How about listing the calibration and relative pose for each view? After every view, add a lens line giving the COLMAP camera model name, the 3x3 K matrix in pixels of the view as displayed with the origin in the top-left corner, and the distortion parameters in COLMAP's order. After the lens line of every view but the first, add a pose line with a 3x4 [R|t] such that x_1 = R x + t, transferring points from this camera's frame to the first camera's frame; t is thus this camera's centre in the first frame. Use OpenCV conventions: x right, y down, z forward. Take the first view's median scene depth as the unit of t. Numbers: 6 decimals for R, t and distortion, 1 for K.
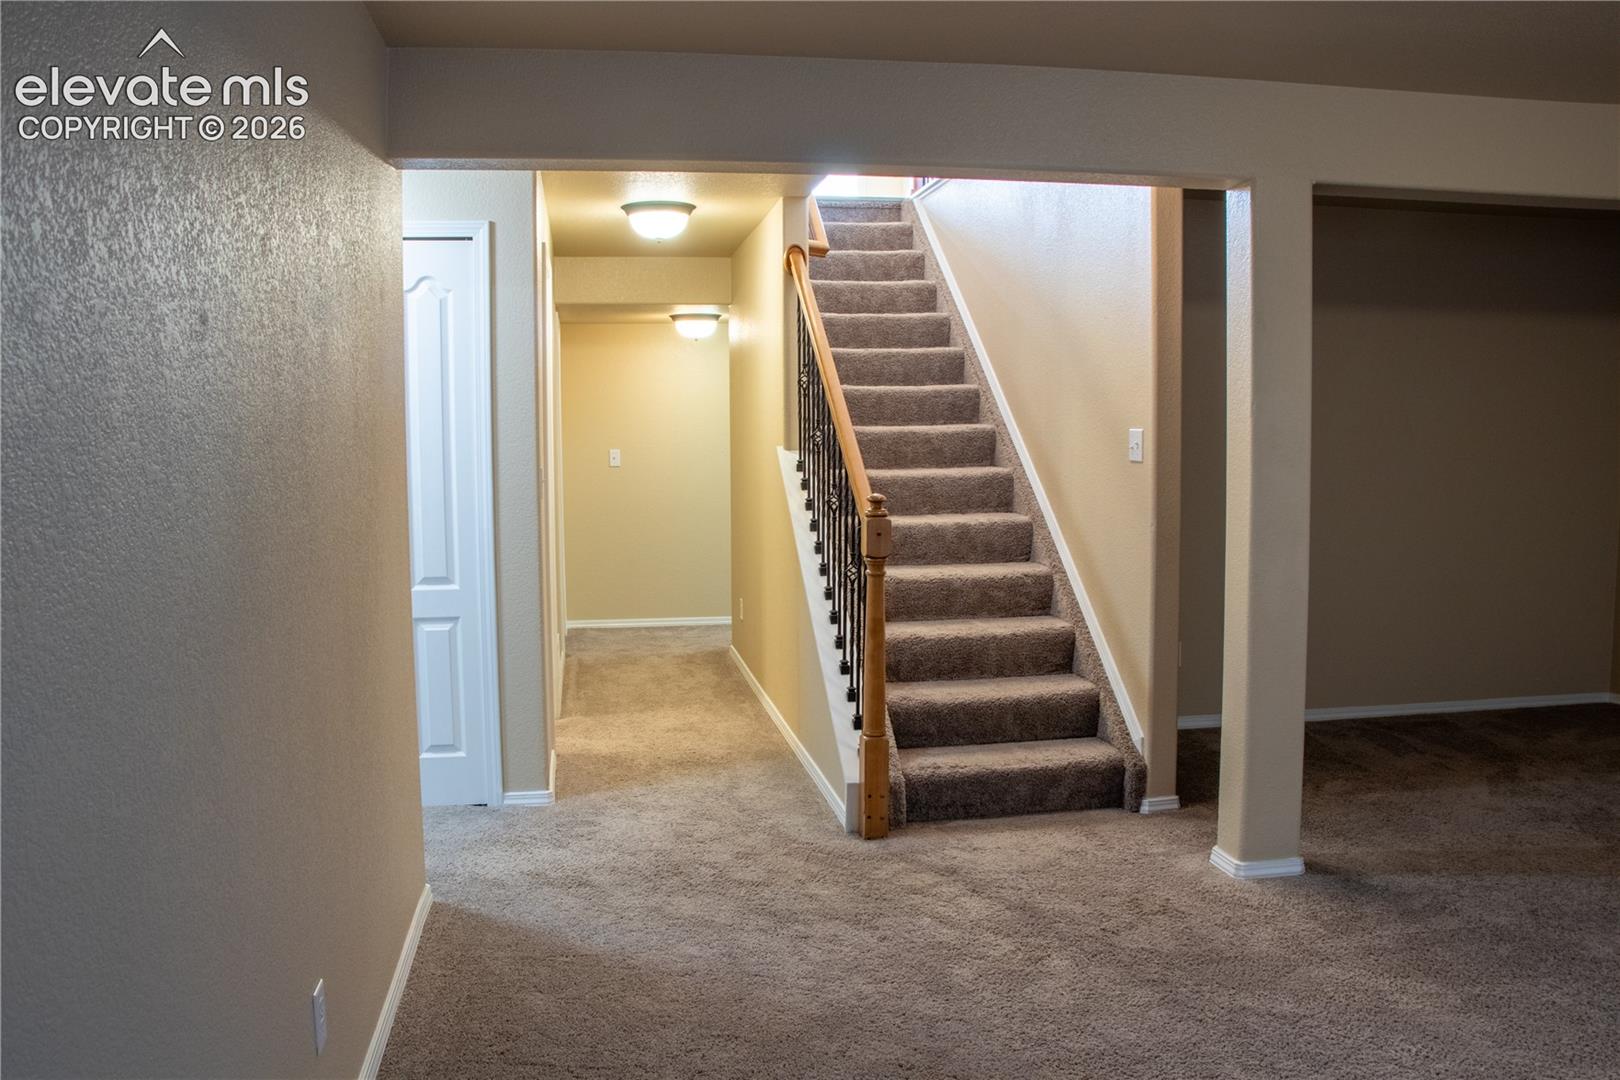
lens RADIAL K [[1330.7, 0, 810.0], [0, 1330.7, 540.0], [0, 0, 1]] dist [-0.196943, 0.149530]
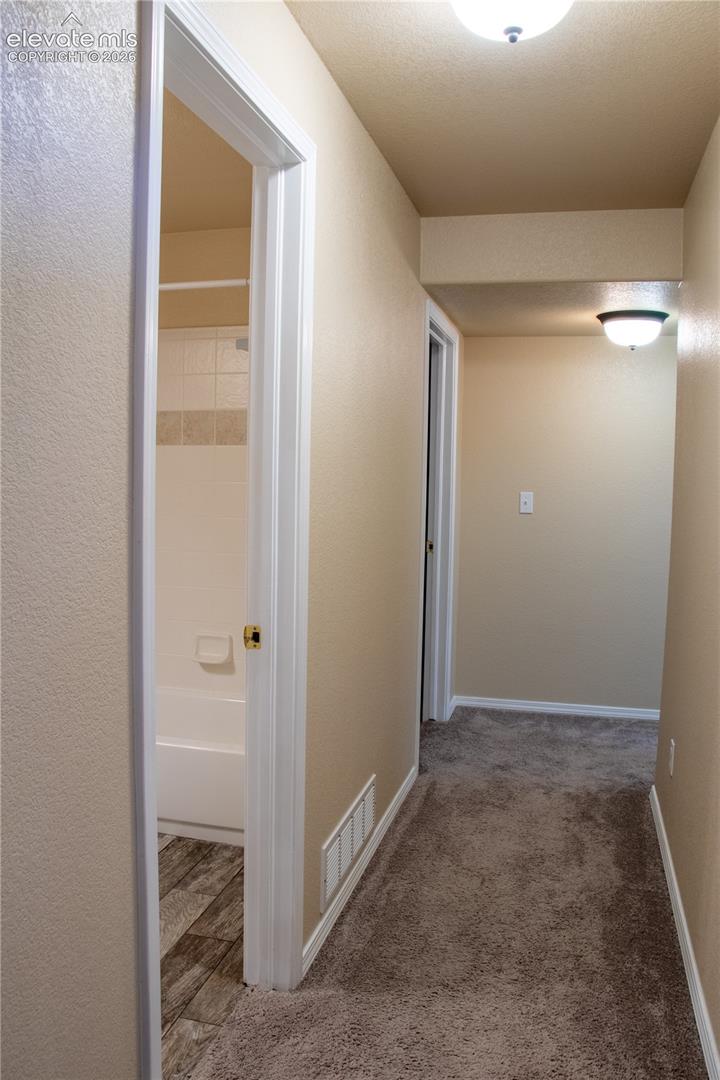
lens RADIAL K [[879.3, 0, 360.0], [0, 879.3, 540.0], [0, 0, 1]] dist [-0.196518, 0.134457]
pose [[0.912439, 0.062089, -0.404476, -0.025067], [-0.066220, 0.997798, 0.003785, -0.036801], [0.403820, 0.023330, 0.914541, 0.503733]]
